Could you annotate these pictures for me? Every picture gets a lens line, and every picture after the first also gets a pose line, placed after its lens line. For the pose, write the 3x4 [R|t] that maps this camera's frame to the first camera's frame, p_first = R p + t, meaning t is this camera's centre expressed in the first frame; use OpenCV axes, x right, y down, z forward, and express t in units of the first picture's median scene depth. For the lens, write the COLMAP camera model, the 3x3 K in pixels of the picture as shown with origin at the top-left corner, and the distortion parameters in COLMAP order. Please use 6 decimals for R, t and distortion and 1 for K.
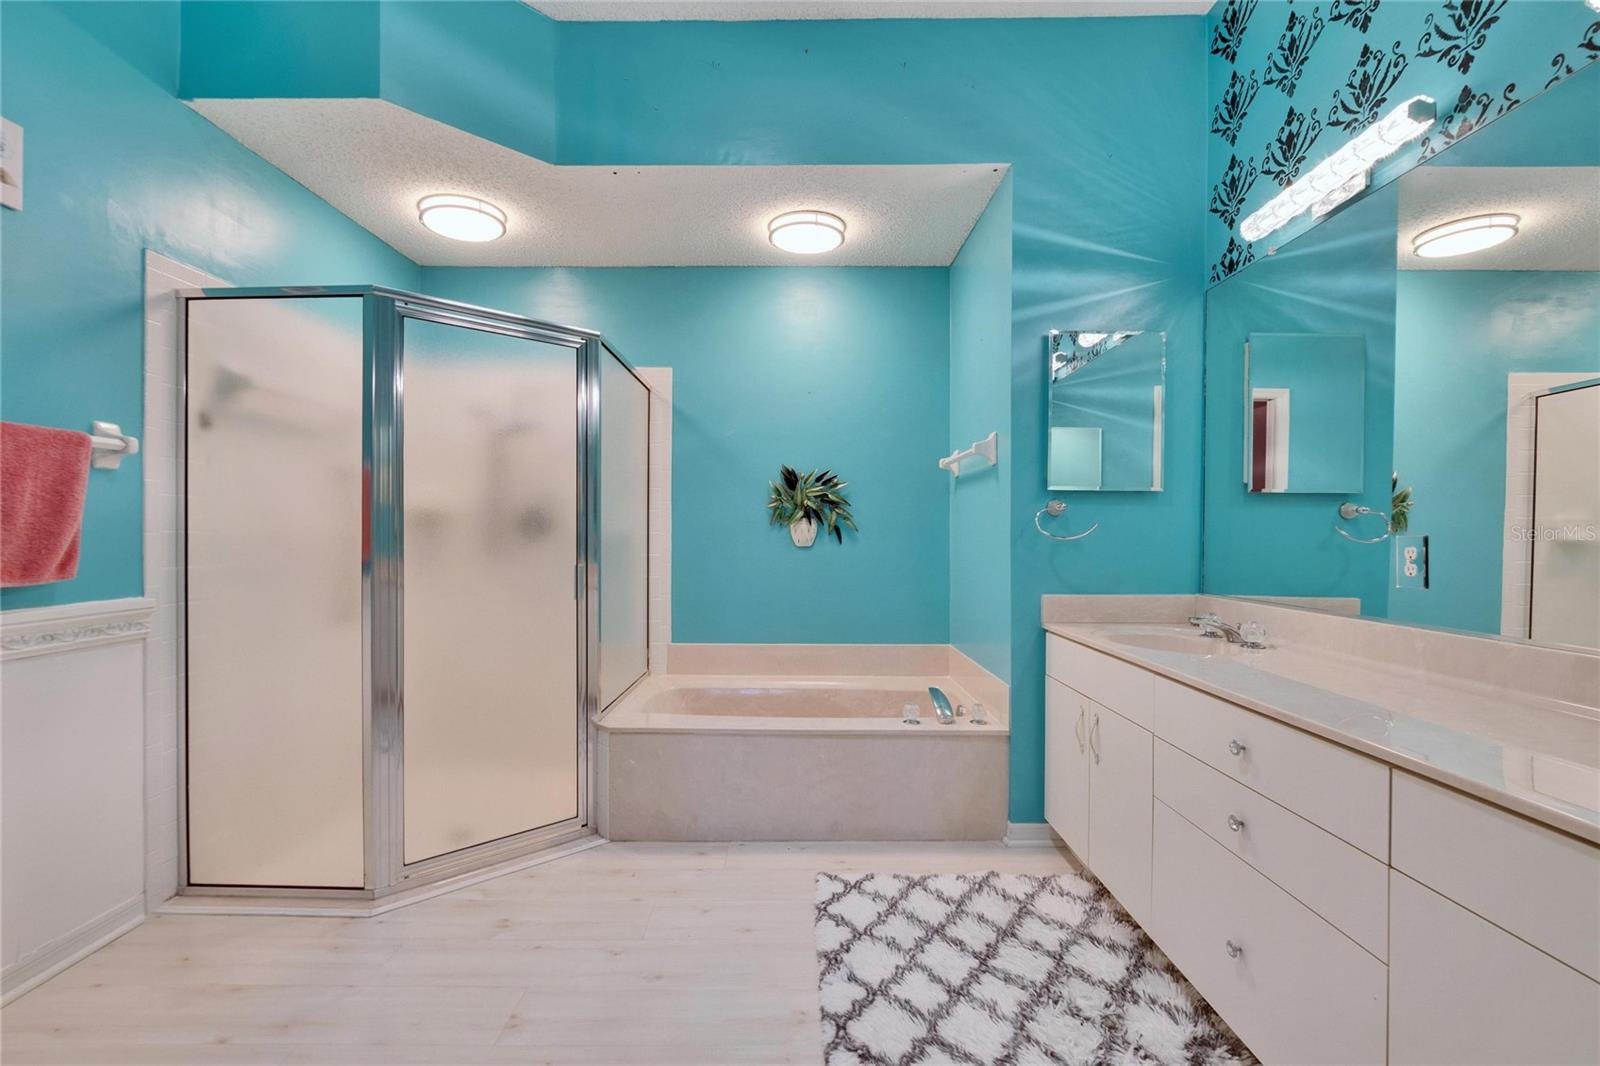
lens RADIAL K [[714.2, 0, 799.6], [0, 714.2, 532.0], [0, 0, 1]] dist [-0.000818, -0.000743]
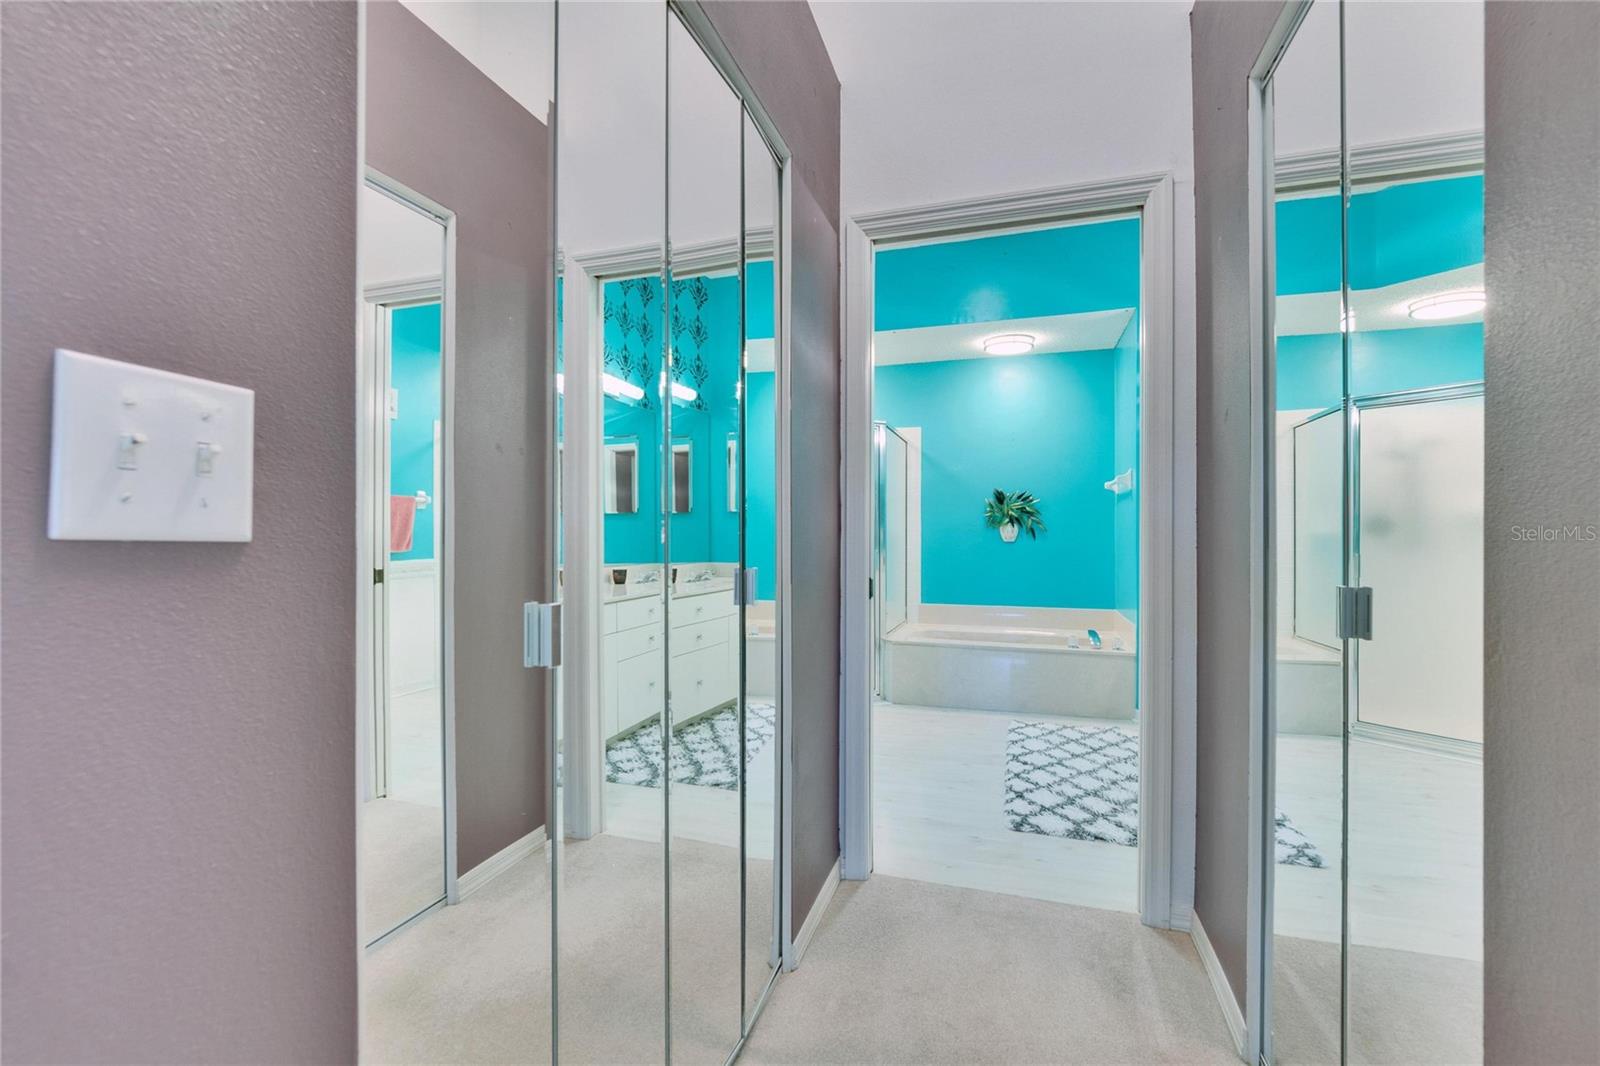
lens RADIAL K [[714.2, 0, 789.1], [0, 714.2, 527.7], [0, 0, 1]] dist [-0.000818, -0.000743]
pose [[0.948642, -0.001834, -0.316347, 0.043522], [-0.001004, 0.999961, -0.008806, 0.004528], [0.316351, 0.008672, 0.948603, -0.608482]]
